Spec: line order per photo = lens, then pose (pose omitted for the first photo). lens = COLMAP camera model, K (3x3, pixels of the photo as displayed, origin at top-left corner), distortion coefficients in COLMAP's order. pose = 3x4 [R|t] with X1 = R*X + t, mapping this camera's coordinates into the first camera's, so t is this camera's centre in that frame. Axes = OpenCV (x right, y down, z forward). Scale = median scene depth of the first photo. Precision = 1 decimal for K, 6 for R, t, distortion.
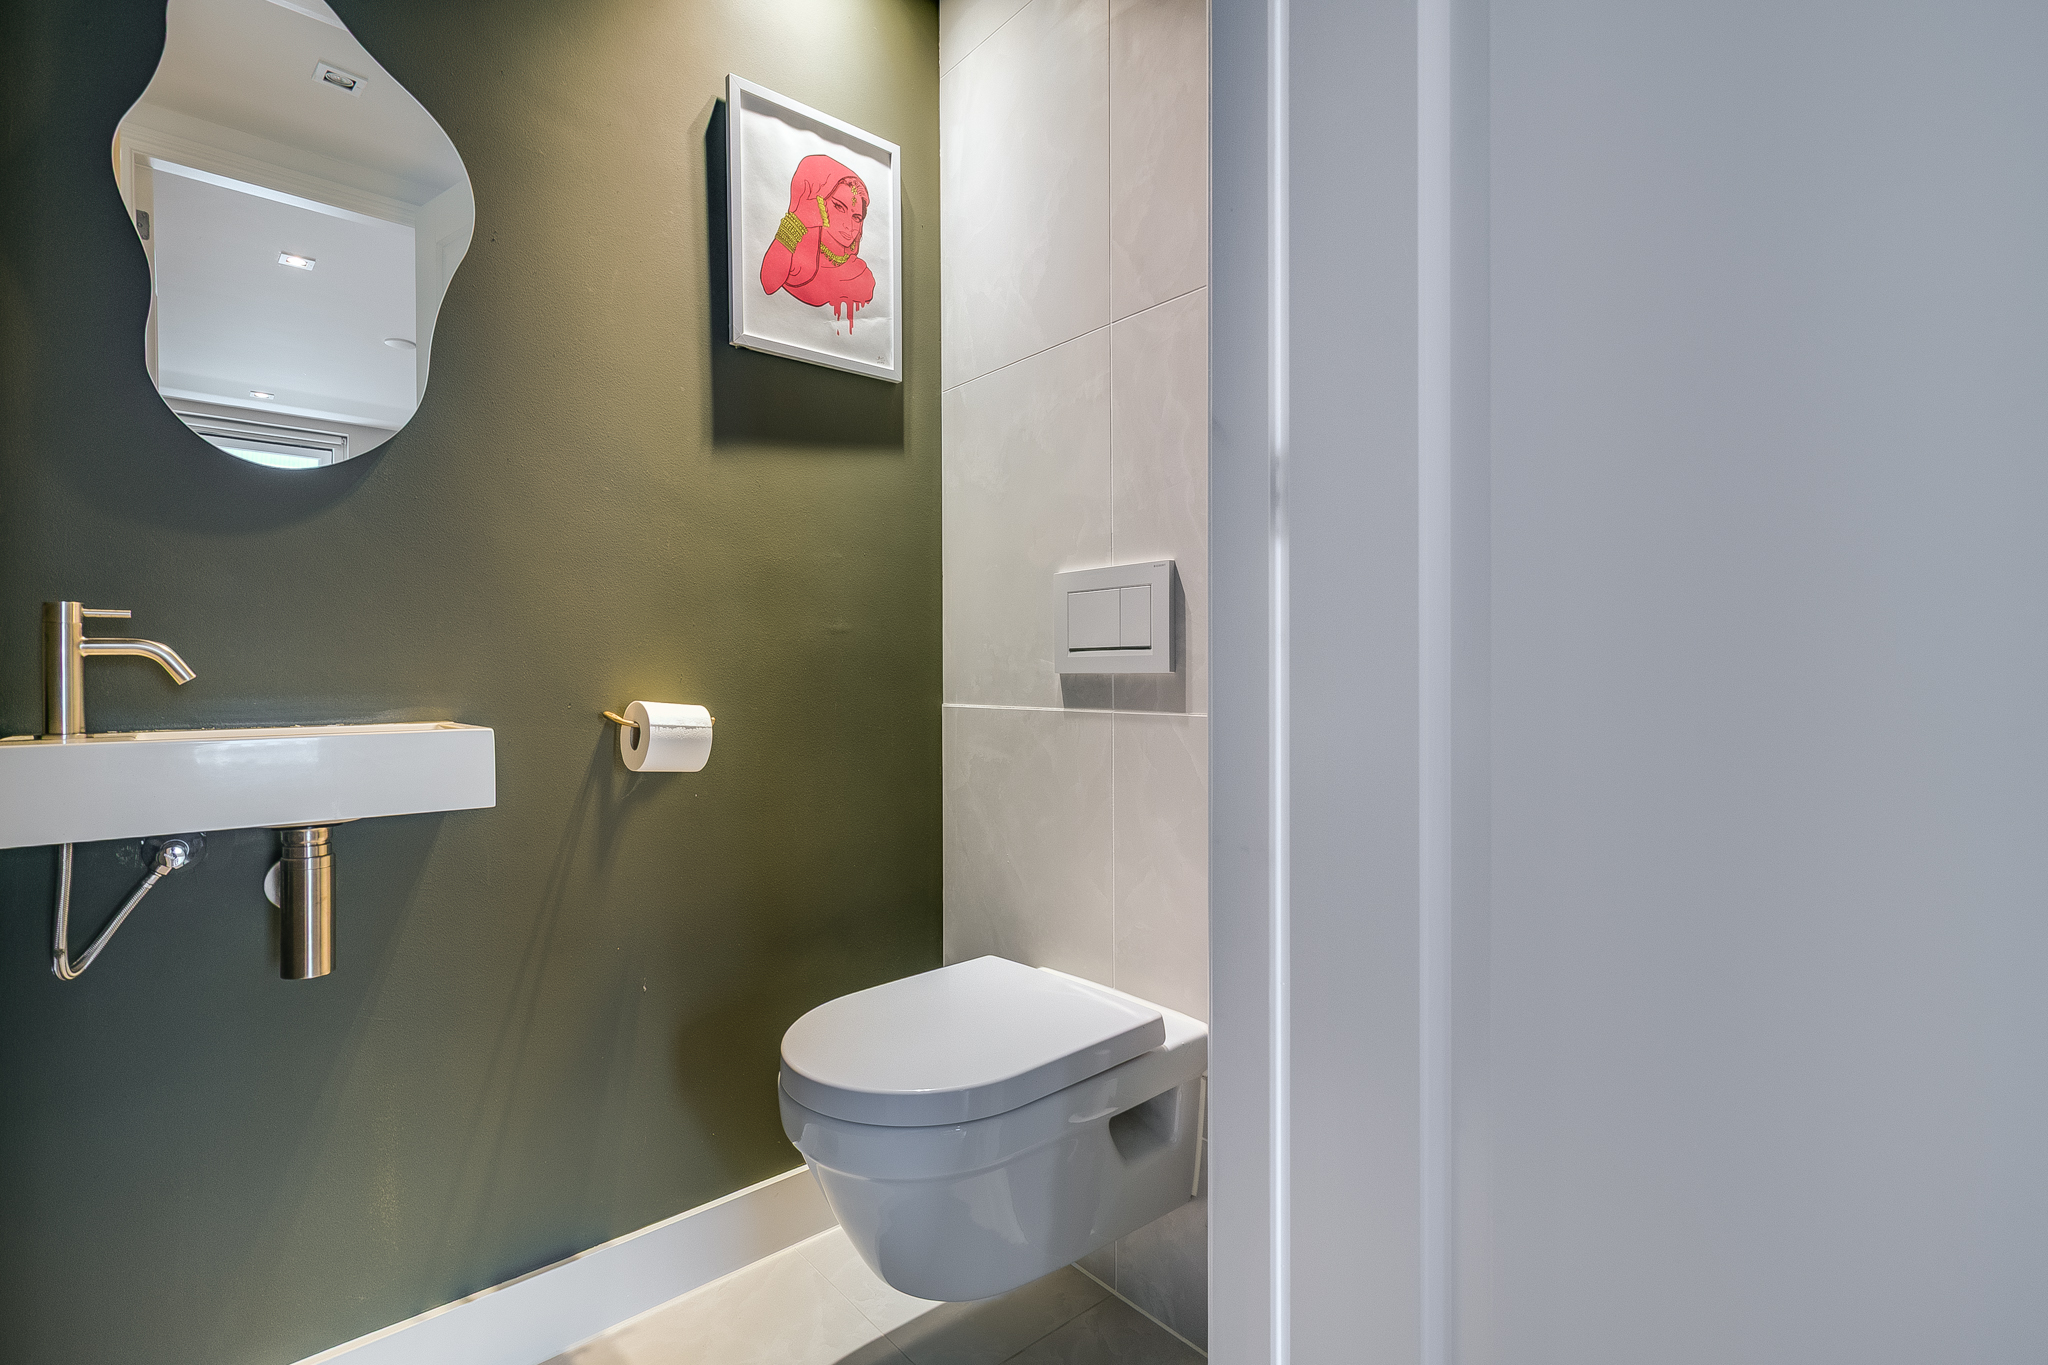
lens RADIAL K [[933.6, 0, 1025.6], [0, 933.6, 686.7], [0, 0, 1]] dist [-0.002757, 0.000177]
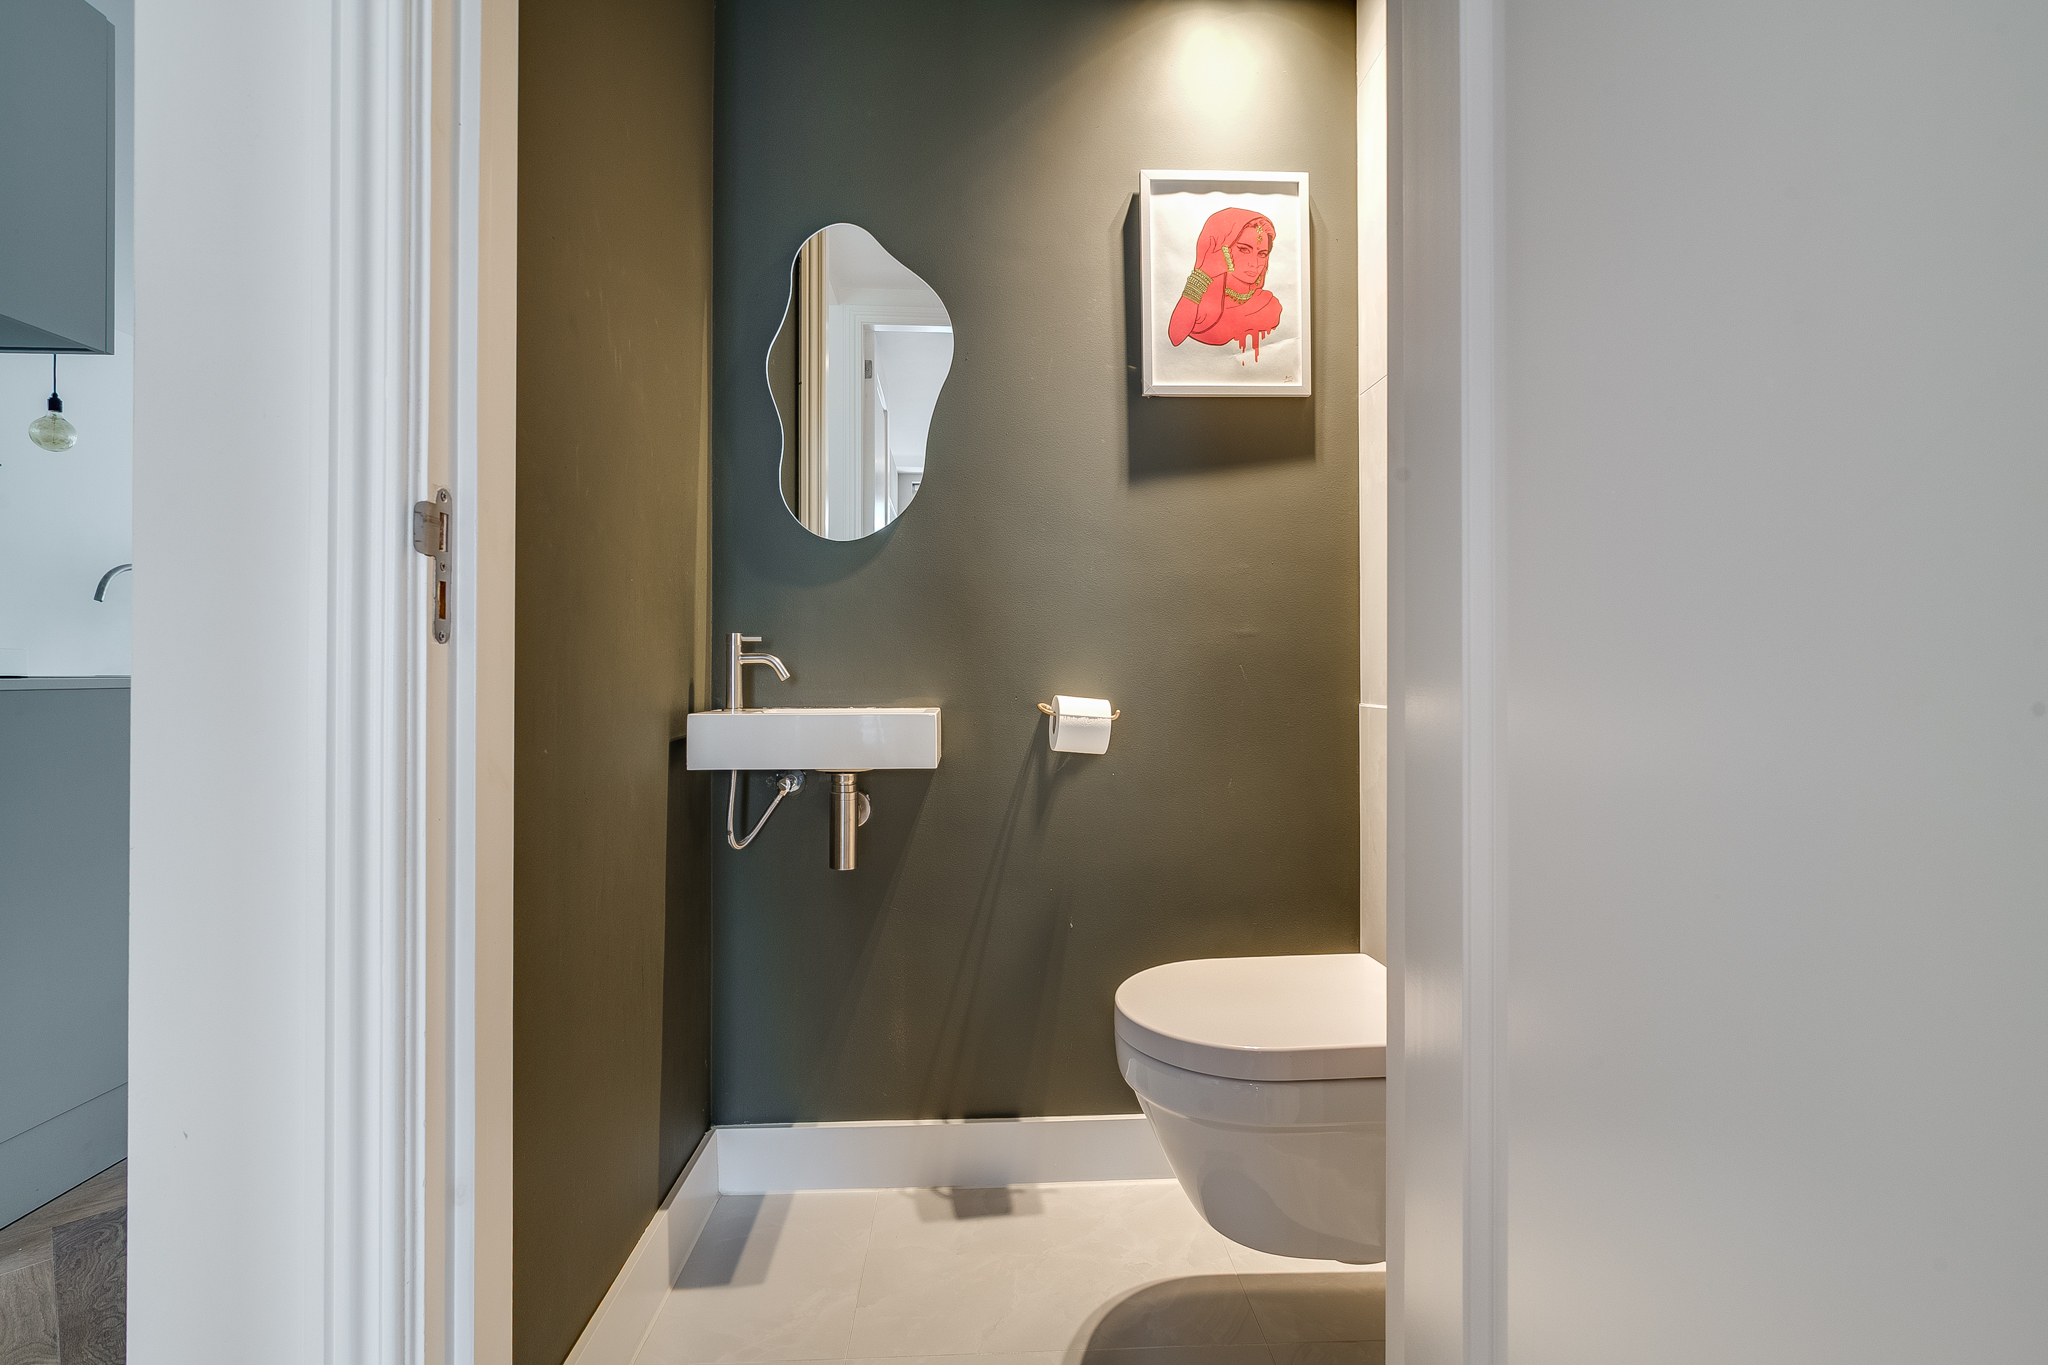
lens RADIAL K [[937.7, 0, 1019.0], [0, 937.7, 675.3], [0, 0, 1]] dist [-0.008928, 0.000459]
pose [[0.776872, 0.005249, -0.629637, 0.306708], [-0.009184, 0.999953, -0.002996, -0.006847], [0.629592, 0.008110, 0.776884, -0.021340]]
